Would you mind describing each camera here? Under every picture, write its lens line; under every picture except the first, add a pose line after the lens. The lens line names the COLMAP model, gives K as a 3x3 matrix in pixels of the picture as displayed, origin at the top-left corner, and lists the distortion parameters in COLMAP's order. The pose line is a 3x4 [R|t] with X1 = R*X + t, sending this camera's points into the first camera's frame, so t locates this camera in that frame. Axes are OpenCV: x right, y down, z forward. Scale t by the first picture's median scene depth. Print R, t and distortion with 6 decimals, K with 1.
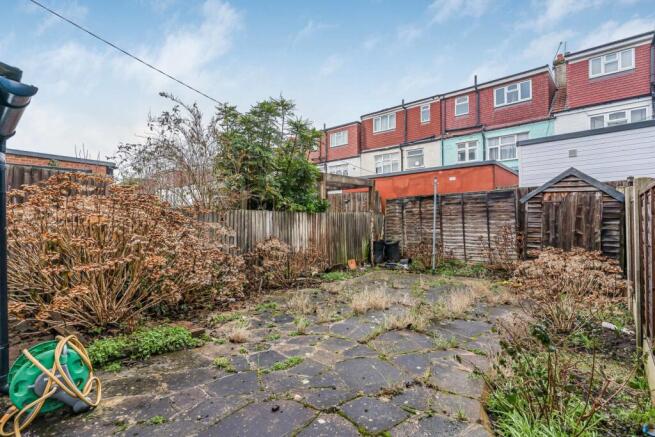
lens RADIAL K [[331.2, 0, 362.3], [0, 331.2, 222.5], [0, 0, 1]] dist [0.000783, 0.001450]
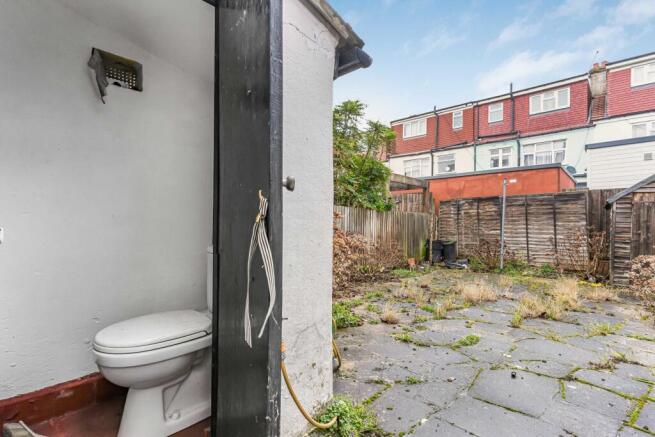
lens RADIAL K [[331.2, 0, 321.5], [0, 331.2, 228.8], [0, 0, 1]] dist [0.000783, 0.001450]
pose [[0.999476, 0.023732, -0.022033, -0.281540], [-0.024066, 0.999598, -0.014997, 0.042383], [0.021668, 0.015519, 0.999645, -0.023271]]
